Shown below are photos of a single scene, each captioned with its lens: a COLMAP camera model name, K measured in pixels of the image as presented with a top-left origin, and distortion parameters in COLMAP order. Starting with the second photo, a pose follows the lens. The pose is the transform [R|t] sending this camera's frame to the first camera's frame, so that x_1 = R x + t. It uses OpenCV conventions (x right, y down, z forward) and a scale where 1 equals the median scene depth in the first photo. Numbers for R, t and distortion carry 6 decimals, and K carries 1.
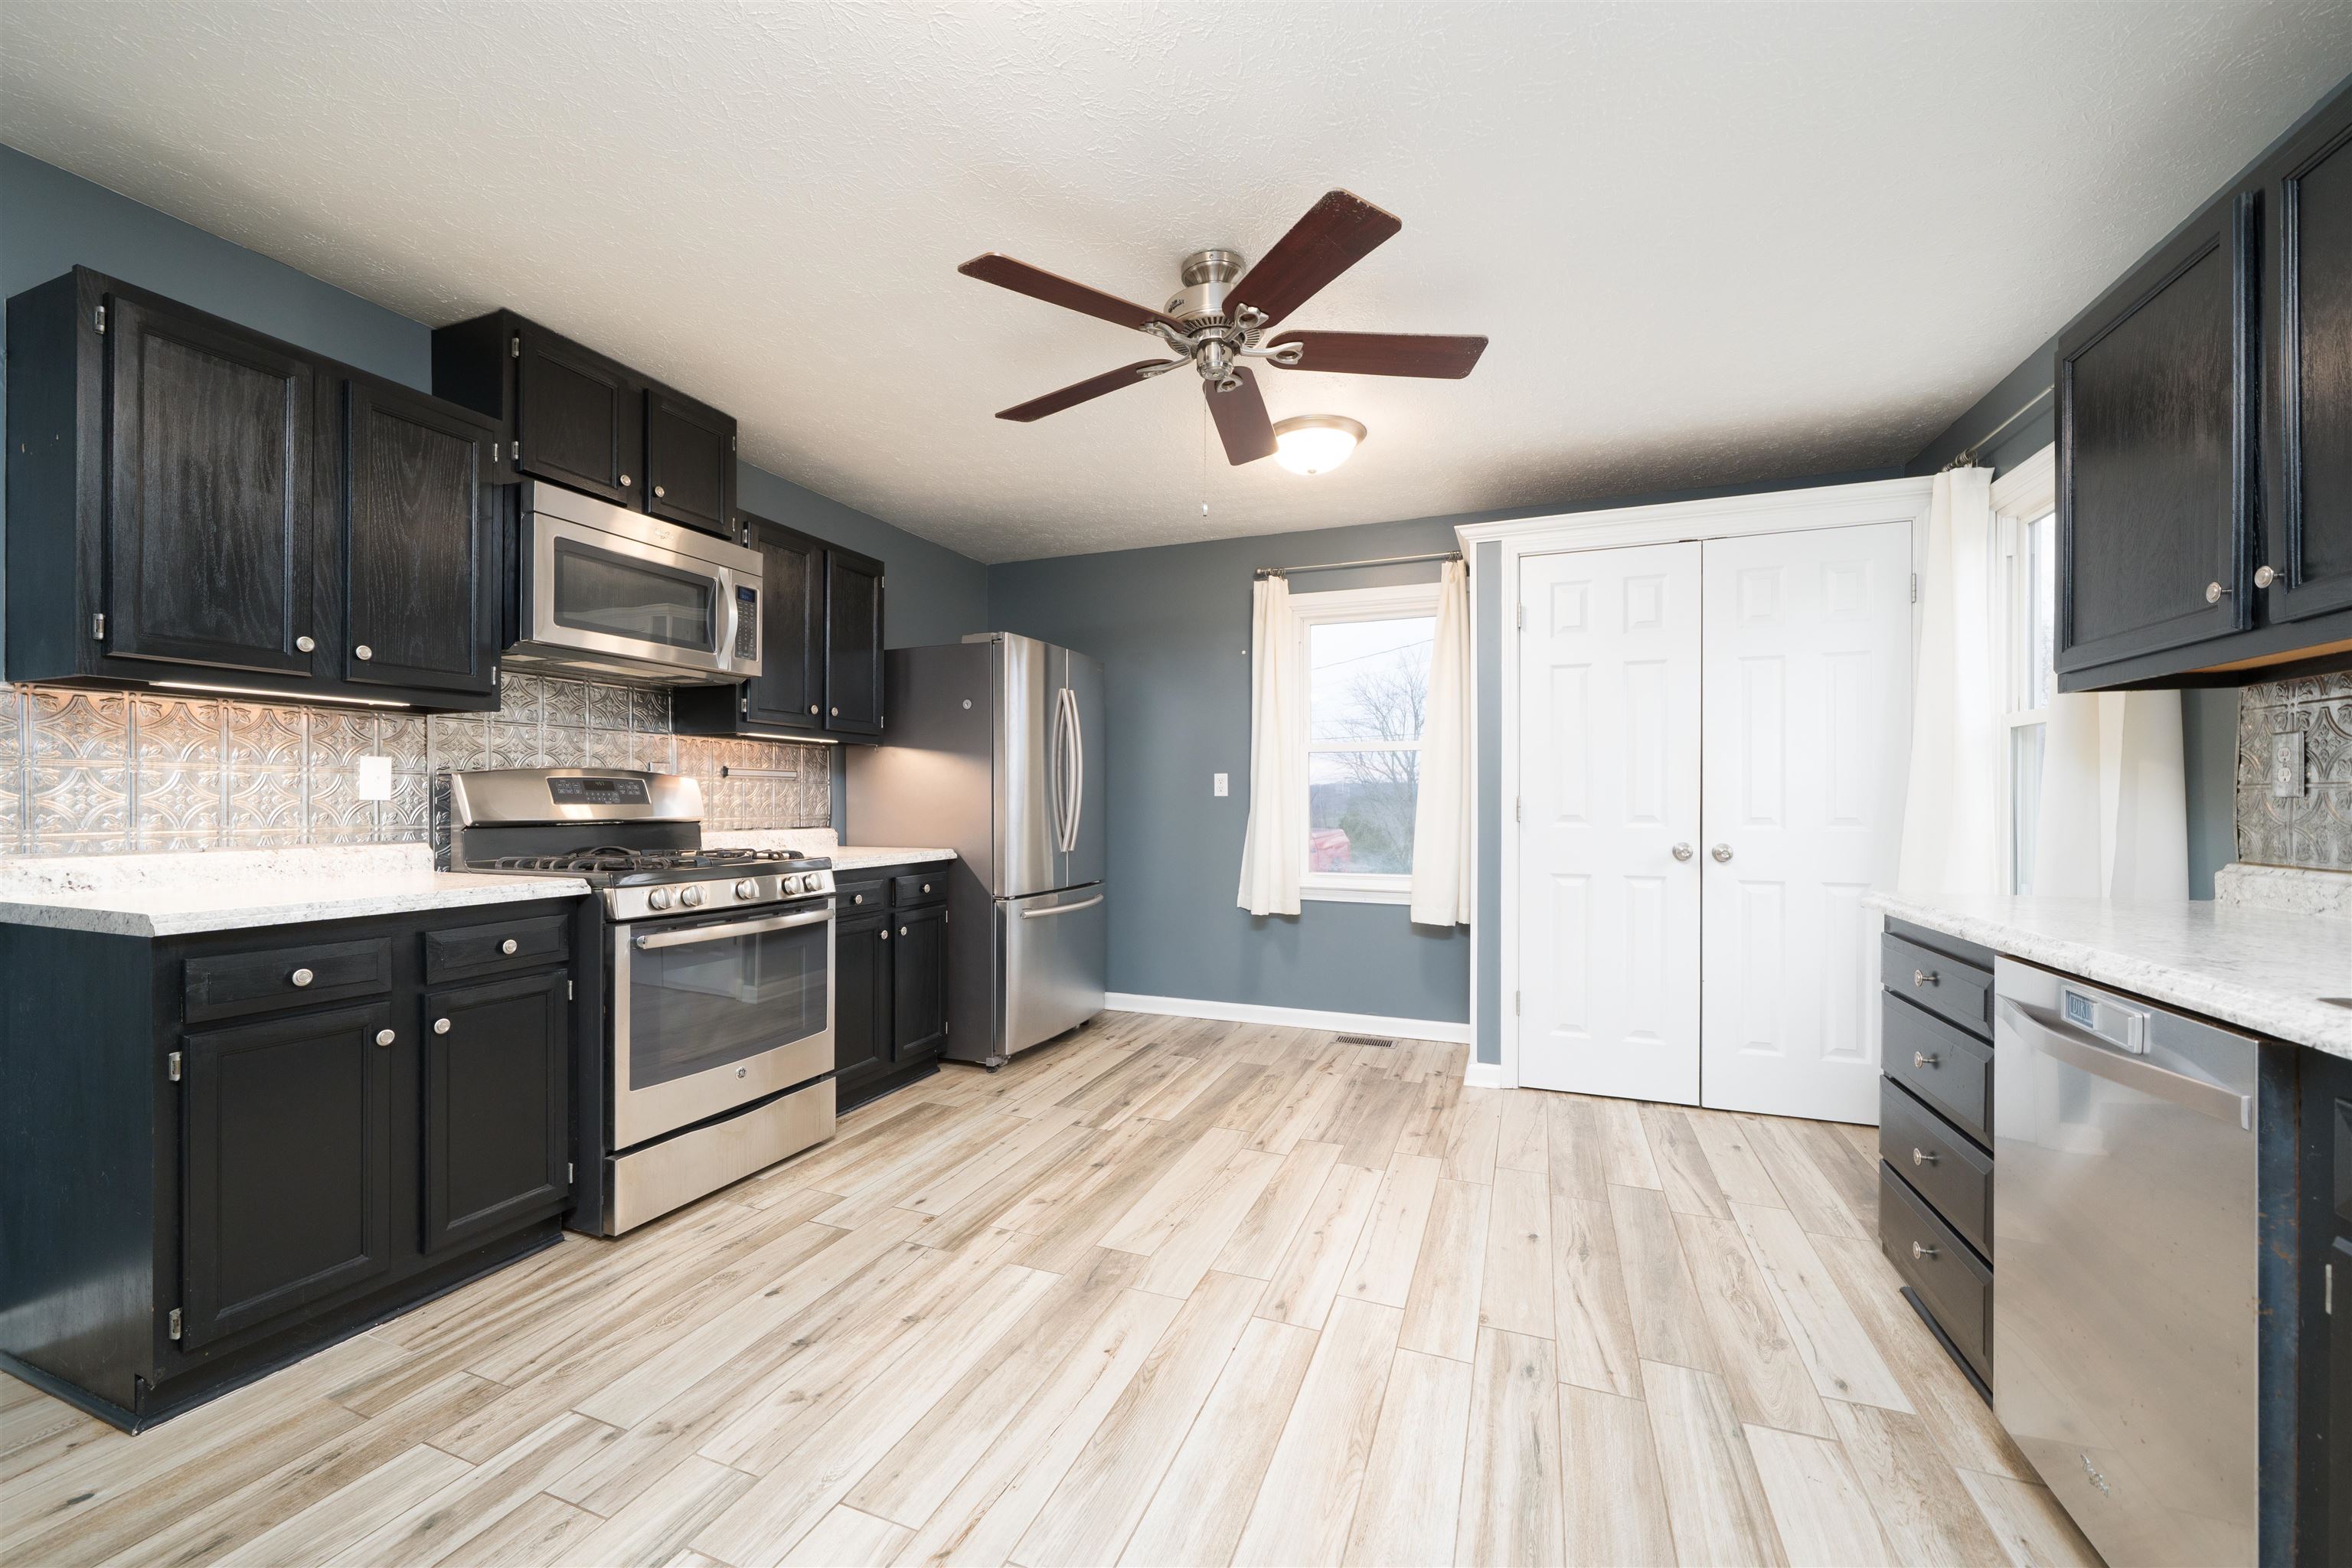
lens RADIAL K [[914.9, 0, 1159.2], [0, 914.9, 798.7], [0, 0, 1]] dist [-0.002181, -0.000056]
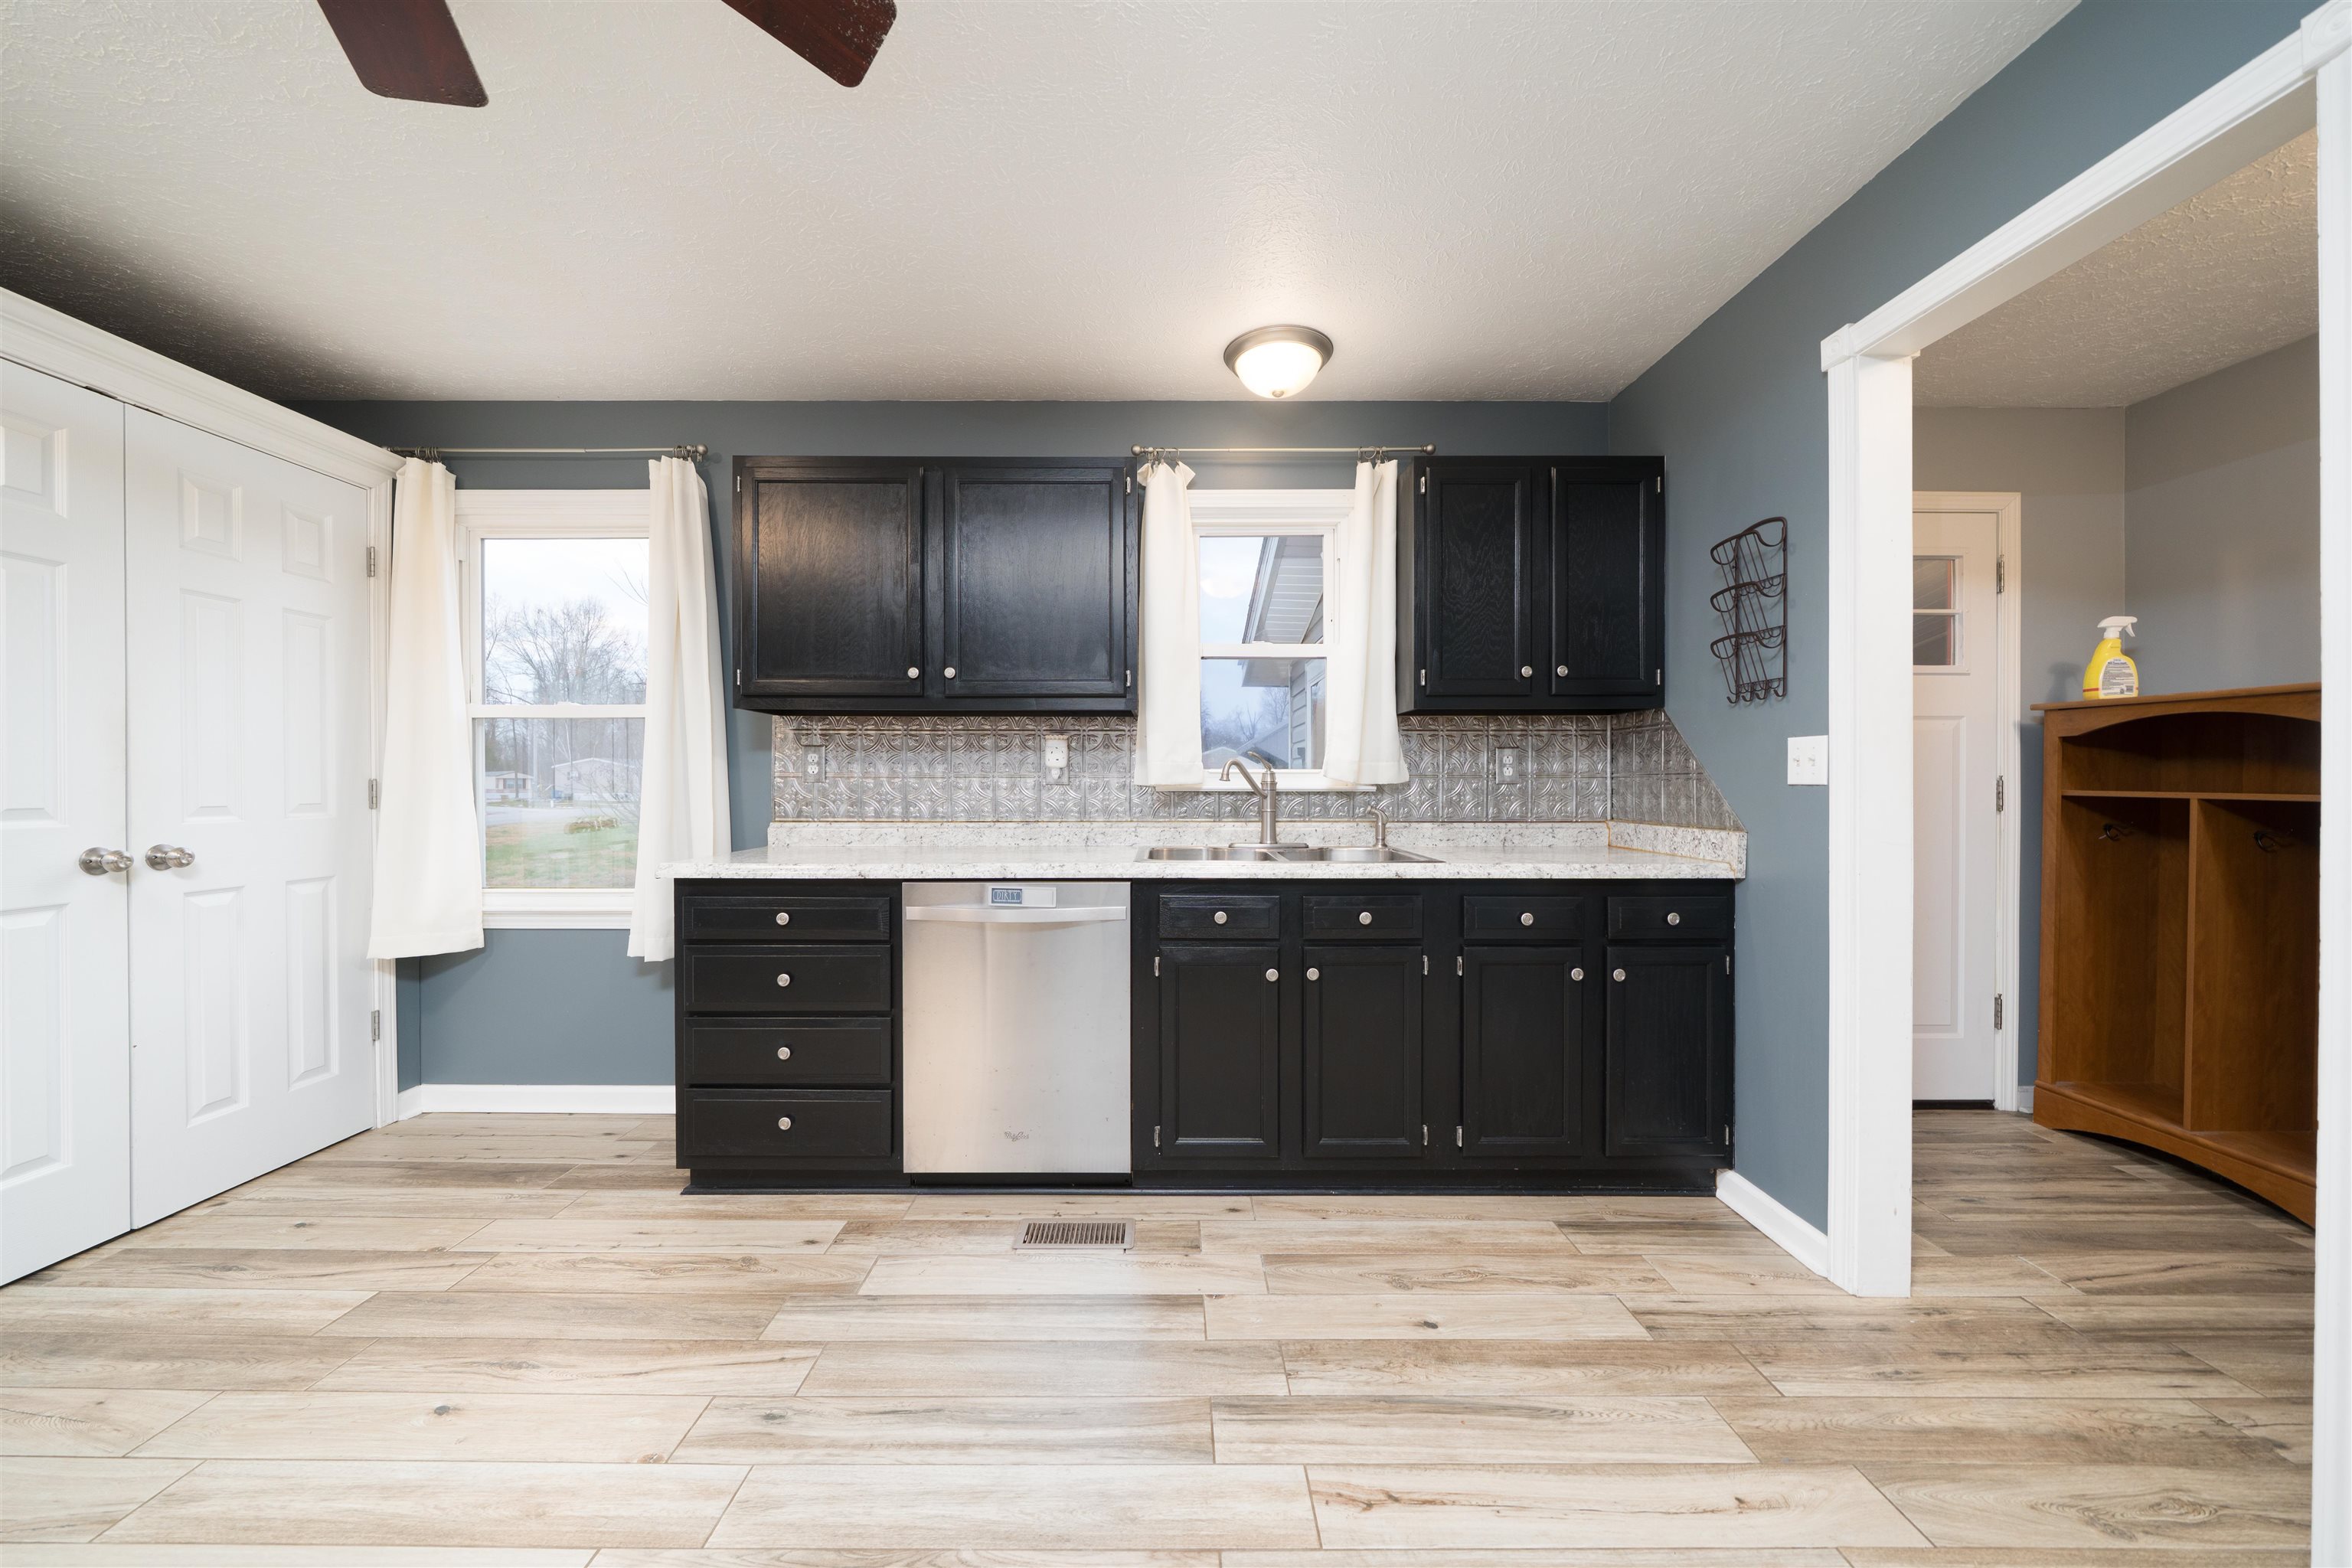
lens RADIAL K [[828.0, 0, 1171.1], [0, 828.0, 783.6], [0, 0, 1]] dist [-0.004736, -0.000178]
pose [[-0.375863, -0.002063, 0.926673, -0.354920], [-0.003274, 0.999994, 0.000899, -0.000935], [-0.926669, -0.002696, -0.375868, 0.675596]]
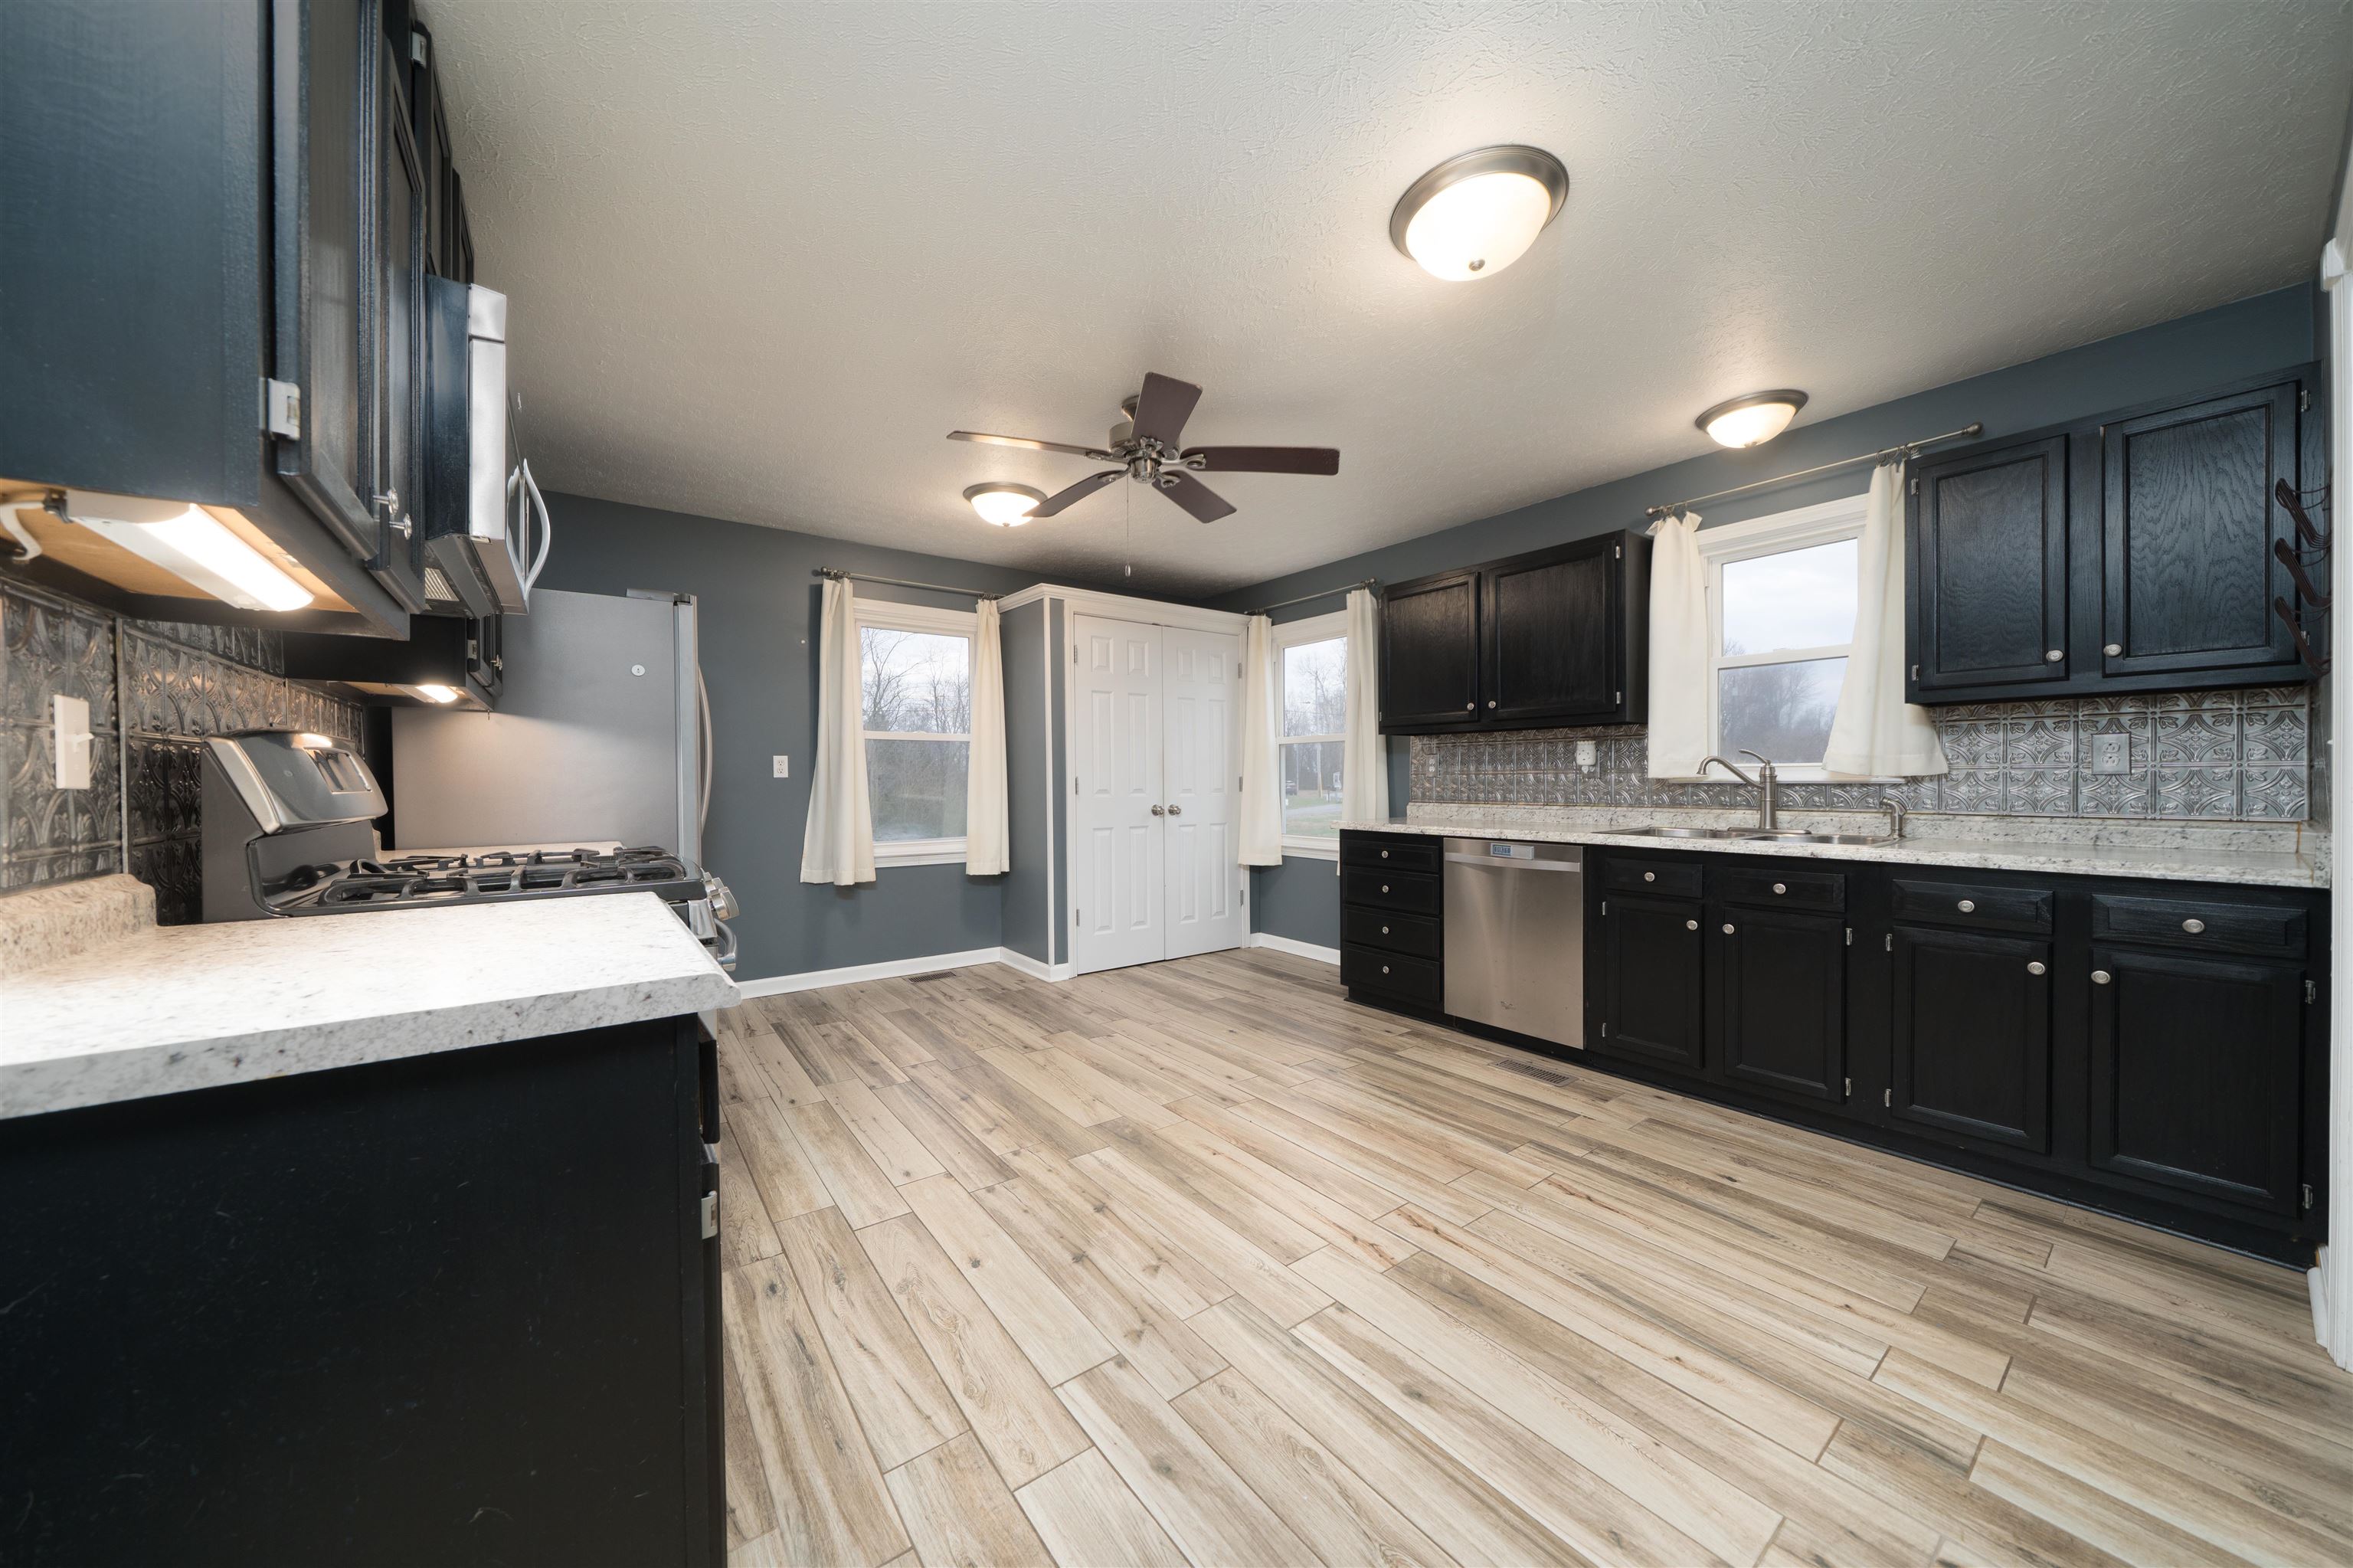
lens RADIAL K [[803.4, 0, 1163.9], [0, 803.4, 778.1], [0, 0, 1]] dist [-0.004232, 0.000164]
pose [[0.526960, -0.002922, 0.849885, -0.889027], [0.003400, 0.999993, 0.001329, -0.002615], [-0.849883, 0.002189, 0.526967, 0.286485]]
